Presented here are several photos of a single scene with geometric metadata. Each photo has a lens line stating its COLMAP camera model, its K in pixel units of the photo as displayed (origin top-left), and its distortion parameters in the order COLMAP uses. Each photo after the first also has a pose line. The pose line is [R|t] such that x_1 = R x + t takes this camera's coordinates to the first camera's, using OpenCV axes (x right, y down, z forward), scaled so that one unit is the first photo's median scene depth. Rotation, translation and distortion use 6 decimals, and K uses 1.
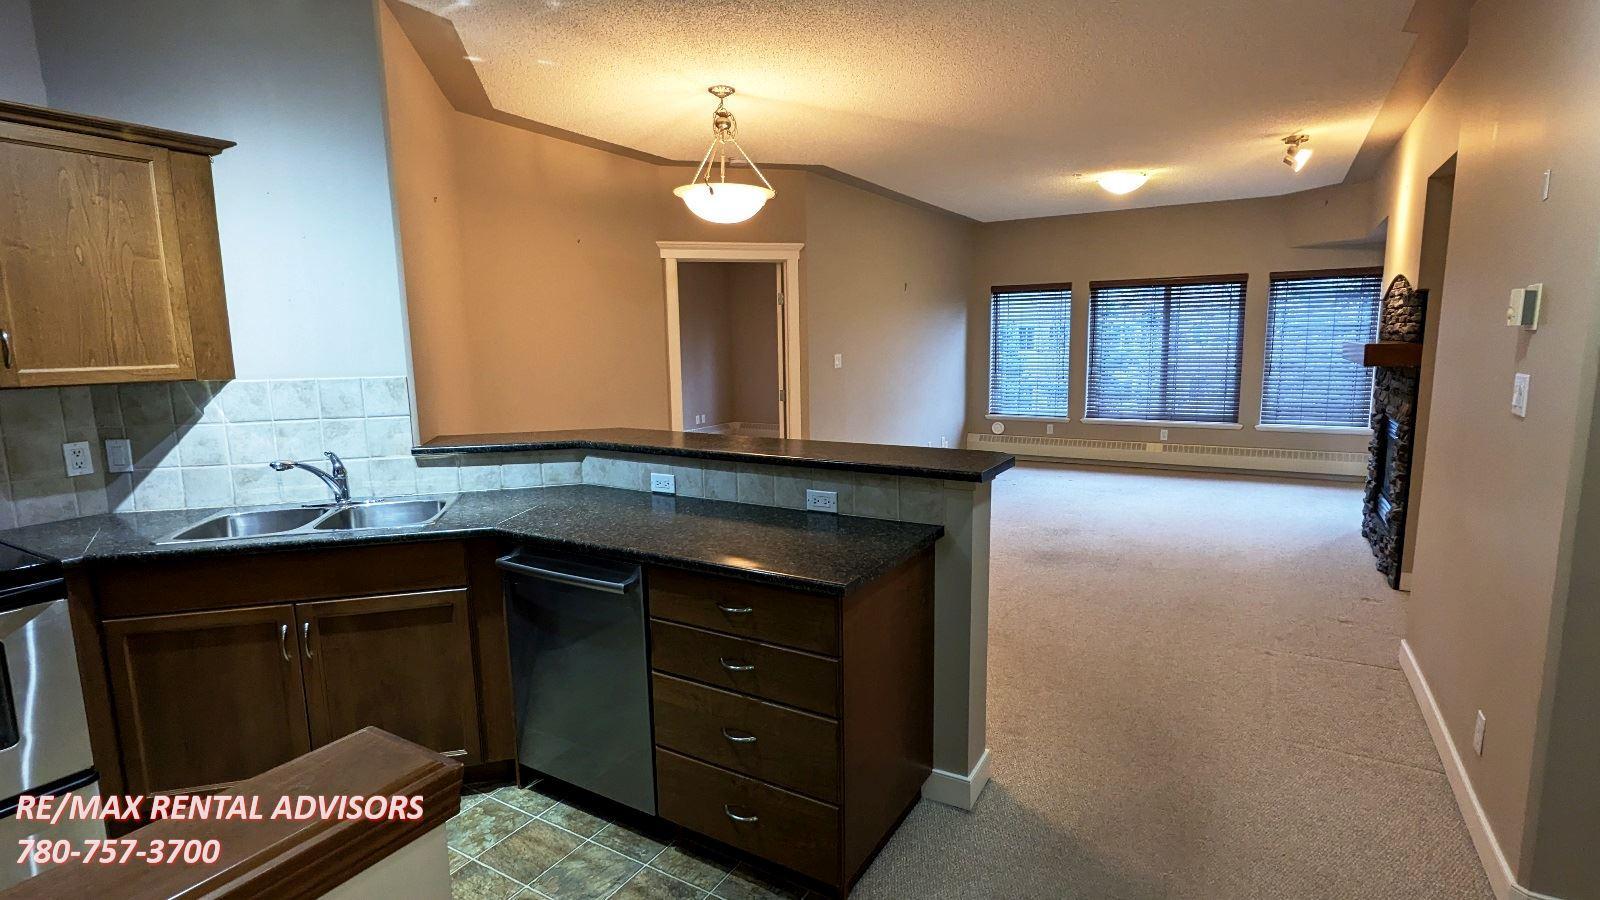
lens RADIAL K [[768.6, 0, 804.5], [0, 768.6, 449.9], [0, 0, 1]] dist [0.002360, 0.000143]
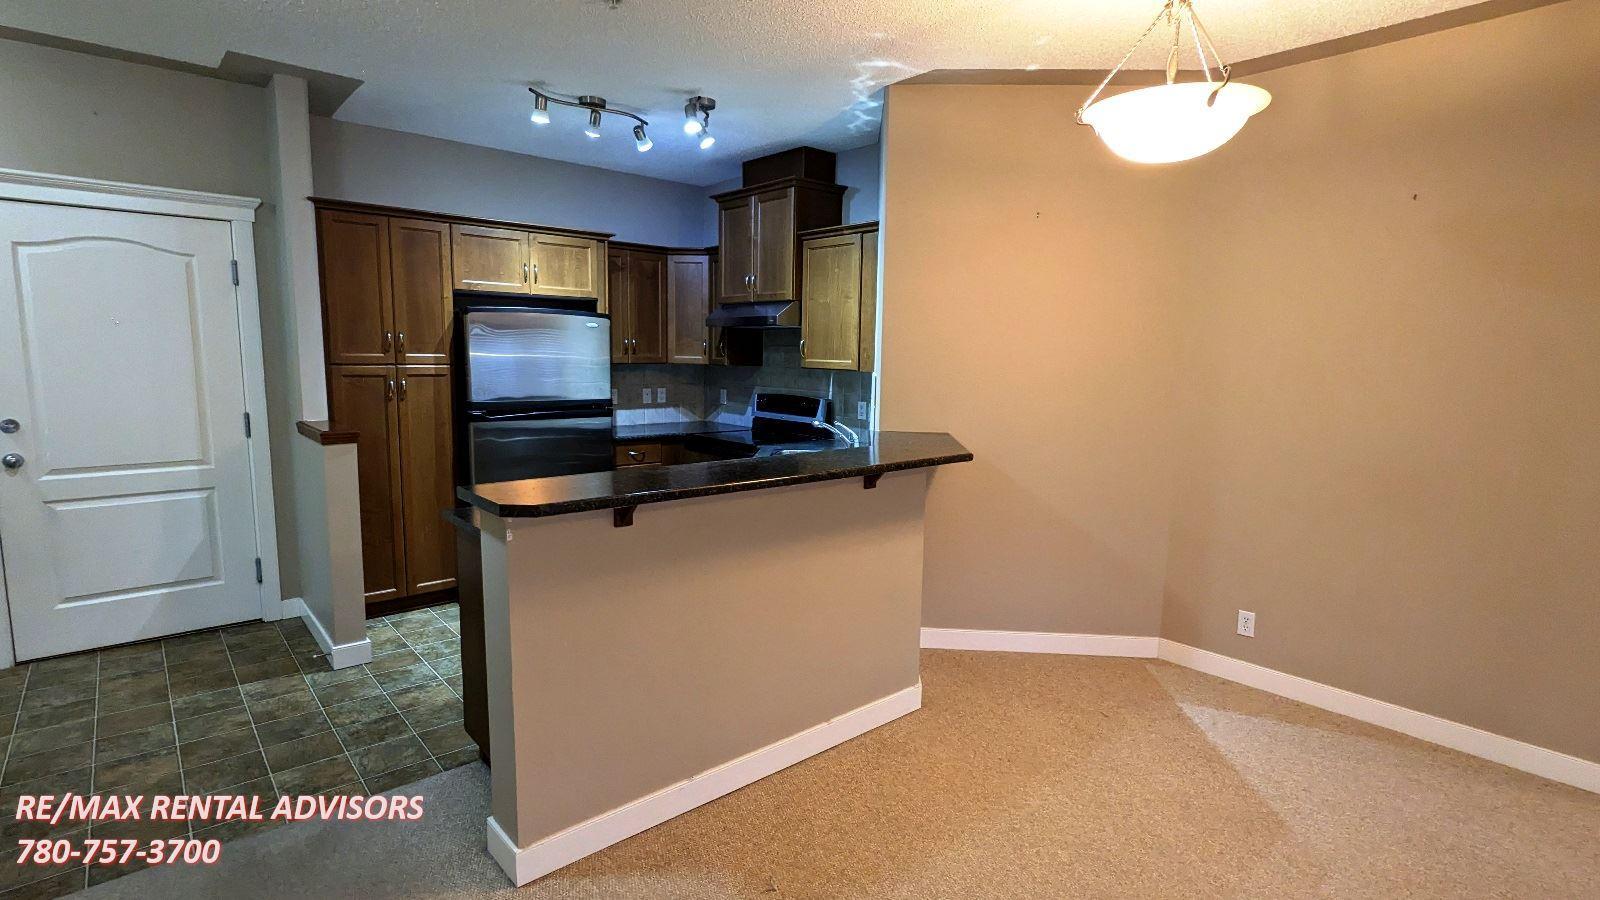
lens RADIAL K [[768.6, 0, 804.5], [0, 768.6, 449.9], [0, 0, 1]] dist [0.002360, 0.000143]
pose [[-0.306238, 0.135219, -0.942303, 0.311223], [-0.150496, 0.970536, 0.188180, -0.082433], [0.939984, 0.199441, -0.276865, 0.520765]]
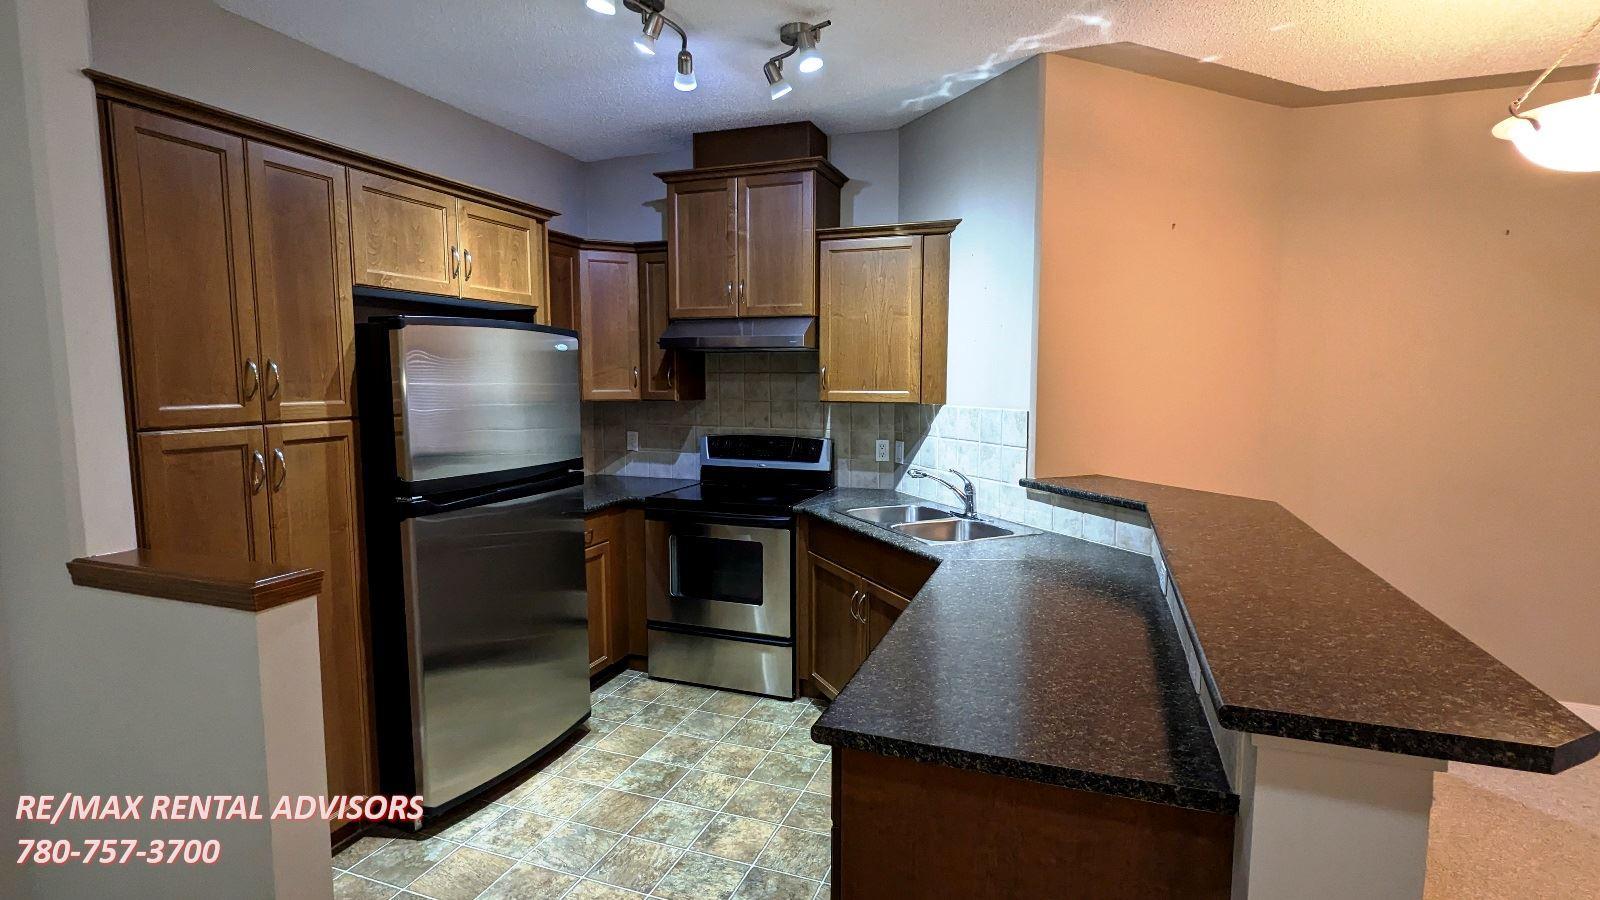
lens RADIAL K [[768.6, 0, 804.5], [0, 768.6, 449.9], [0, 0, 1]] dist [0.002360, 0.000143]
pose [[0.184477, 0.114270, -0.976171, 0.185965], [-0.147450, 0.985195, 0.087461, -0.036910], [0.971713, 0.127802, 0.198595, 0.206066]]
